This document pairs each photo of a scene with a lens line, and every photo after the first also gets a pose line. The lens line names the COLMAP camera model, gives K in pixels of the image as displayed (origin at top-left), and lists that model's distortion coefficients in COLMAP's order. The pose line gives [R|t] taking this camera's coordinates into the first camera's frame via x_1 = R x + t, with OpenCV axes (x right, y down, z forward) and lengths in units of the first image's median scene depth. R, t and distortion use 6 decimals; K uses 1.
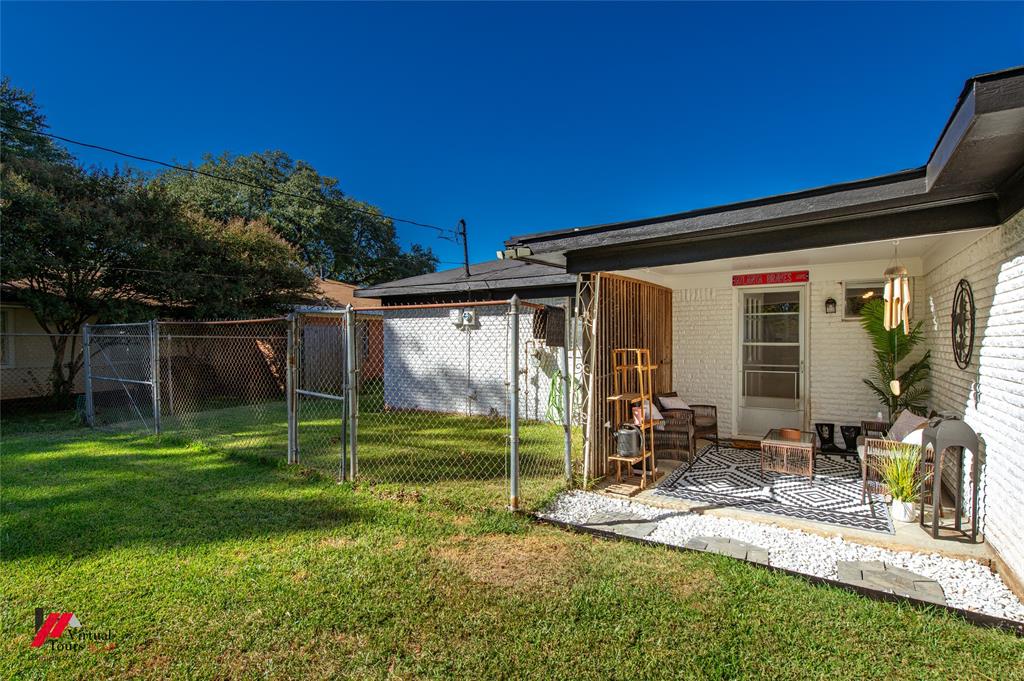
lens RADIAL K [[476.0, 0, 510.9], [0, 476.0, 363.8], [0, 0, 1]] dist [0.002544, -0.000854]
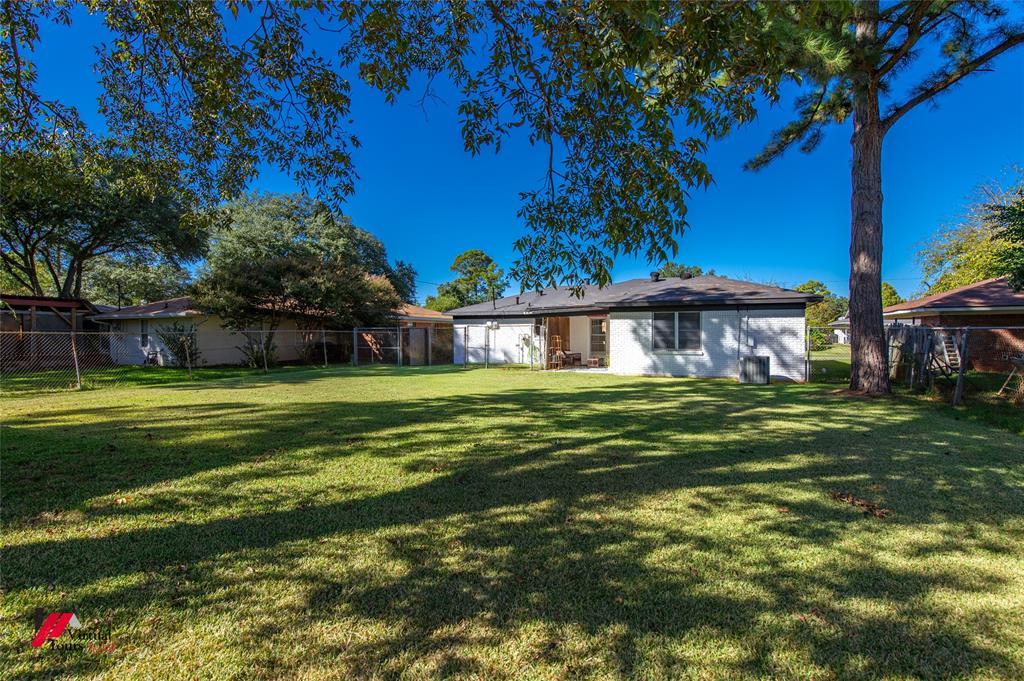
lens RADIAL K [[476.0, 0, 510.9], [0, 476.0, 363.8], [0, 0, 1]] dist [0.002544, -0.000854]
pose [[0.990353, -0.010241, 0.138191, -0.356733], [0.008447, 0.999872, 0.013559, 0.078343], [-0.138312, -0.012261, 0.990313, -1.539104]]
